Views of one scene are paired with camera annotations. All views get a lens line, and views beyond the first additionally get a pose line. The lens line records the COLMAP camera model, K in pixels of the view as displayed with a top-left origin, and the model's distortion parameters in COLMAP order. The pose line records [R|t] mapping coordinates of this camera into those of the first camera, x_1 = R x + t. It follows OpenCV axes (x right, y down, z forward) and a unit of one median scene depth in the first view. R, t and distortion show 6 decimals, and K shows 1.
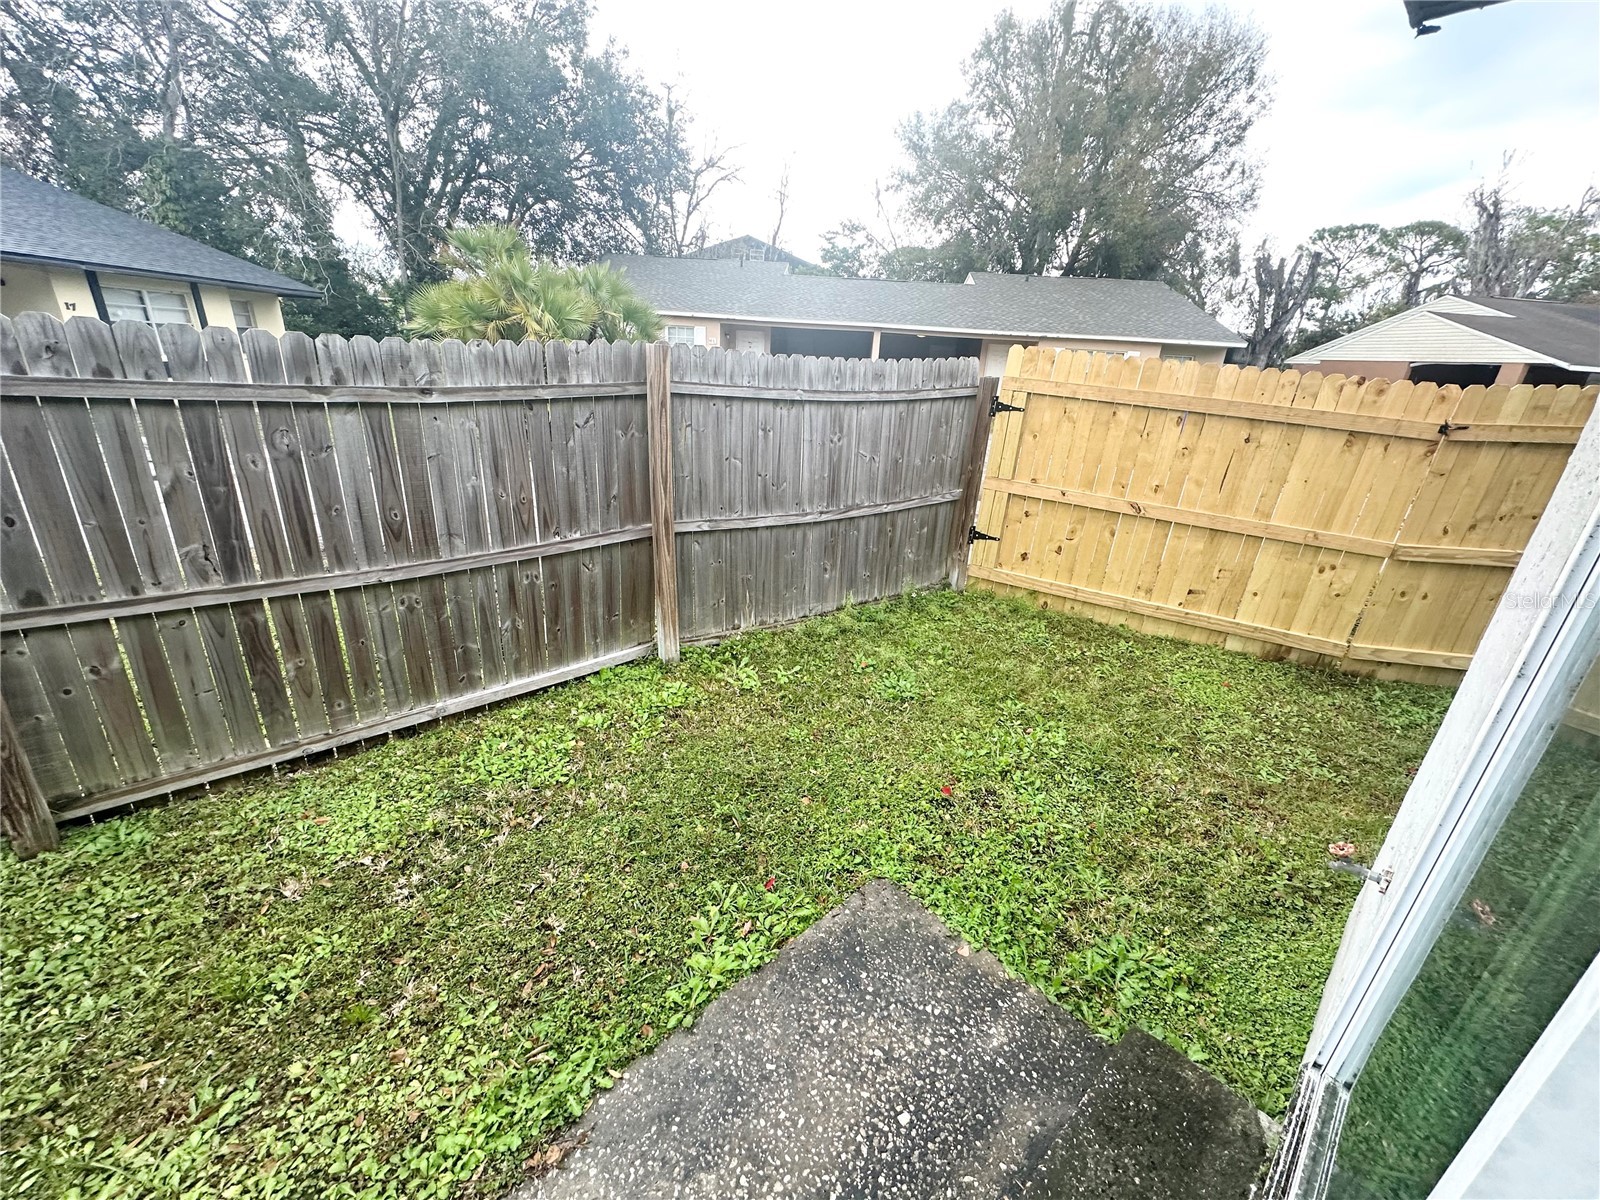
lens RADIAL K [[635.7, 0, 800.0], [0, 635.7, 600.0], [0, 0, 1]] dist [-0.002849, 0.000626]
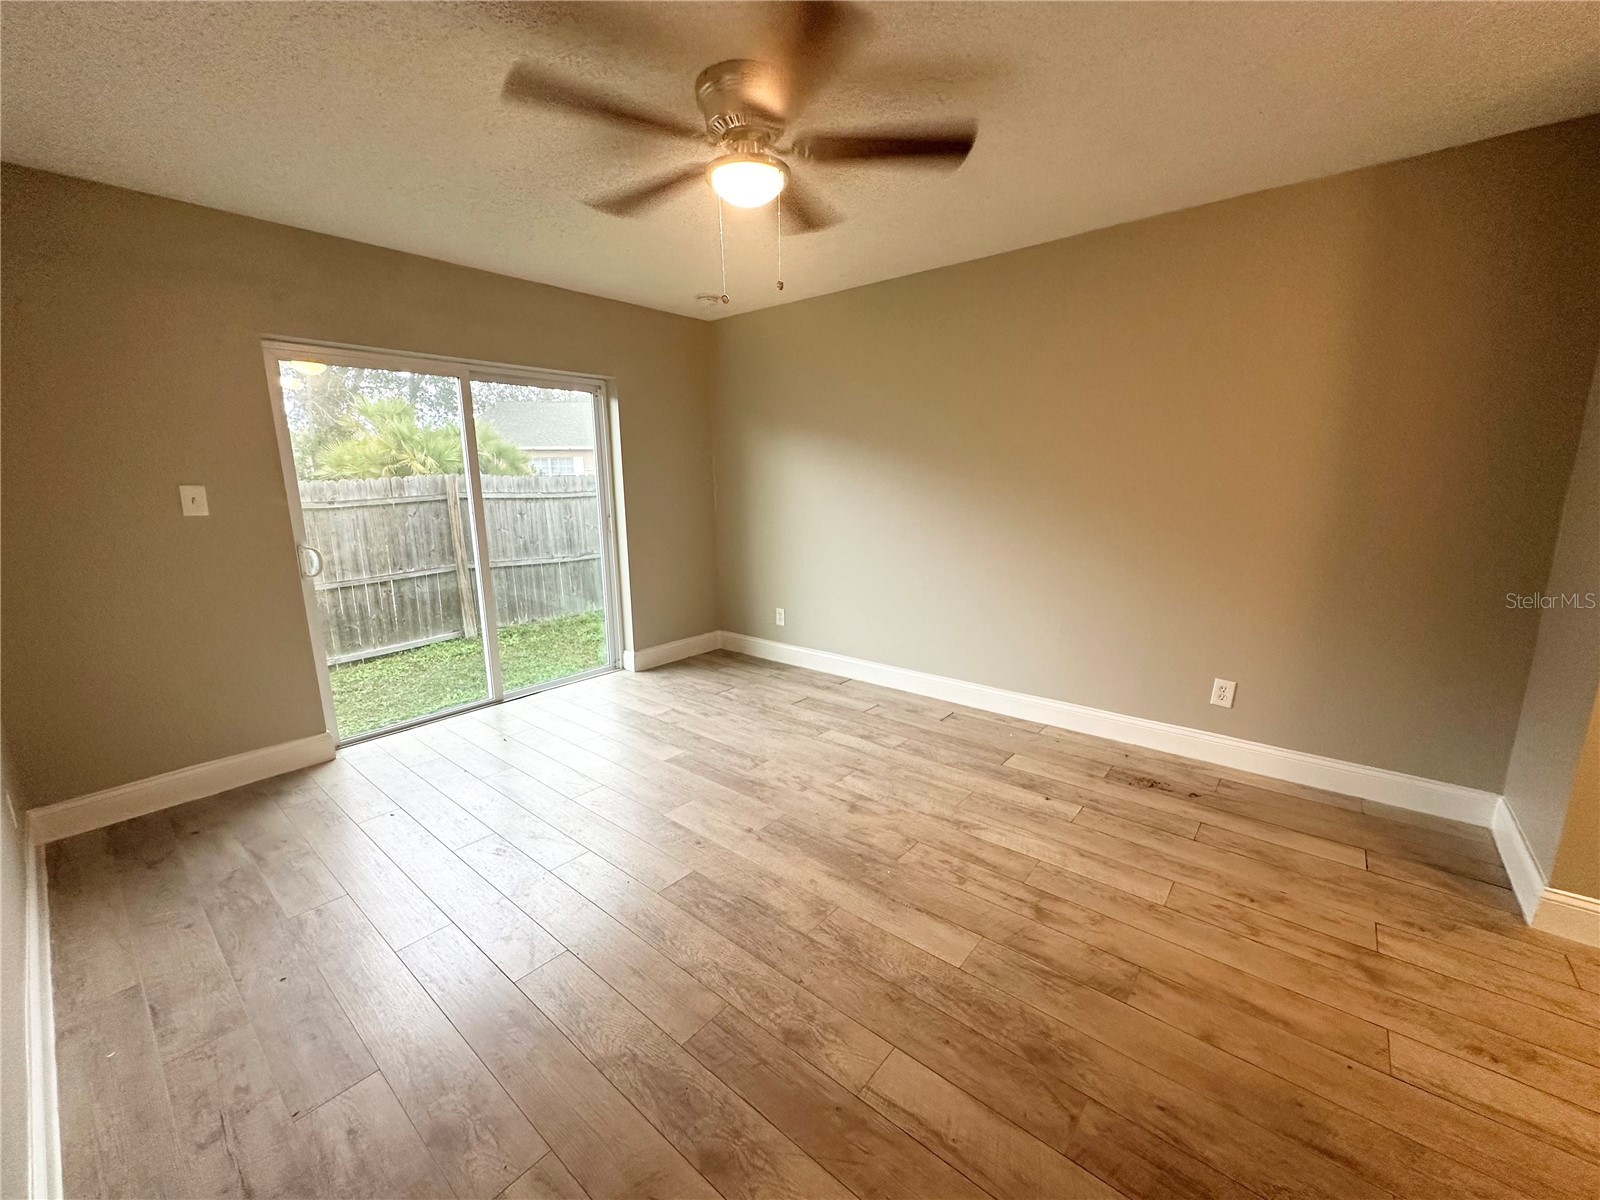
lens RADIAL K [[635.7, 0, 800.0], [0, 635.7, 600.0], [0, 0, 1]] dist [-0.002849, 0.000626]
pose [[0.989717, -0.089213, 0.111807, 0.744477], [0.106574, 0.981281, -0.160404, 0.528563], [-0.095403, 0.170671, 0.980699, -1.257162]]
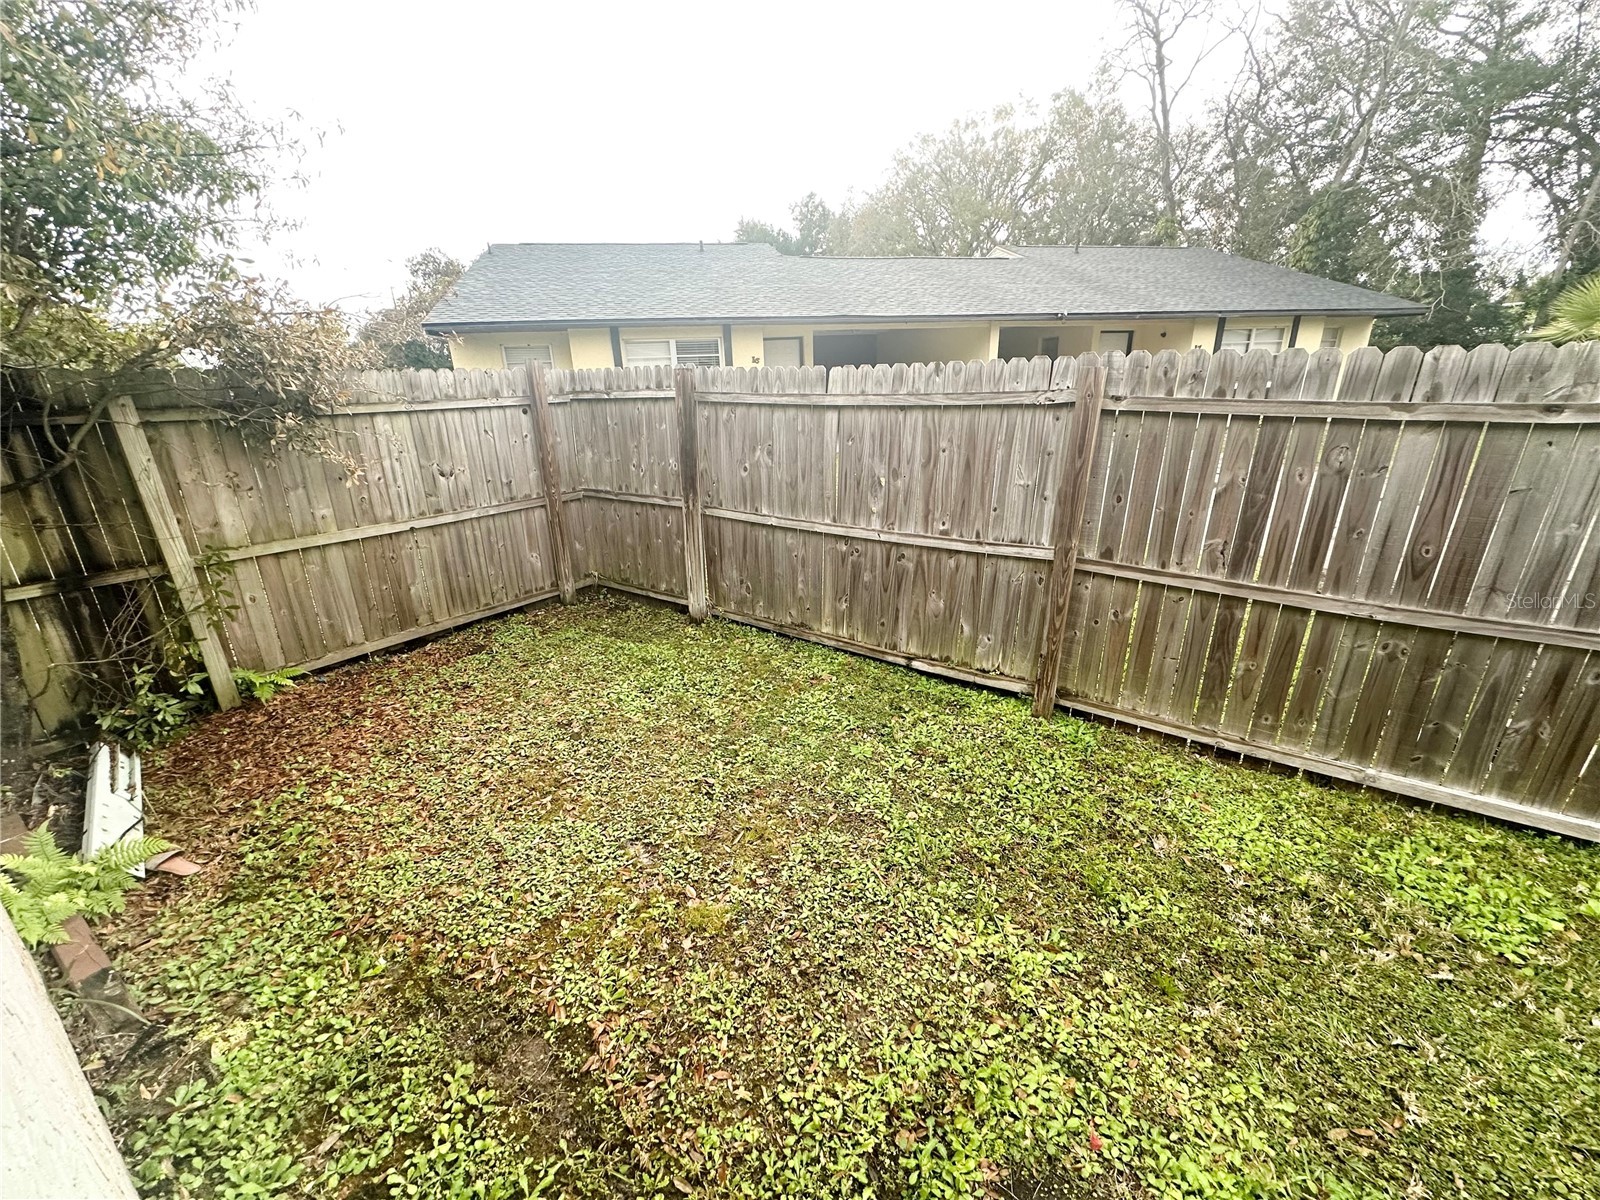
lens RADIAL K [[635.7, 0, 800.0], [0, 635.7, 600.0], [0, 0, 1]] dist [-0.002849, 0.000626]
pose [[0.233937, 0.275794, -0.932315, -0.015751], [-0.308054, 0.930543, 0.197972, 0.019850], [0.922158, 0.240890, 0.302648, -0.029899]]
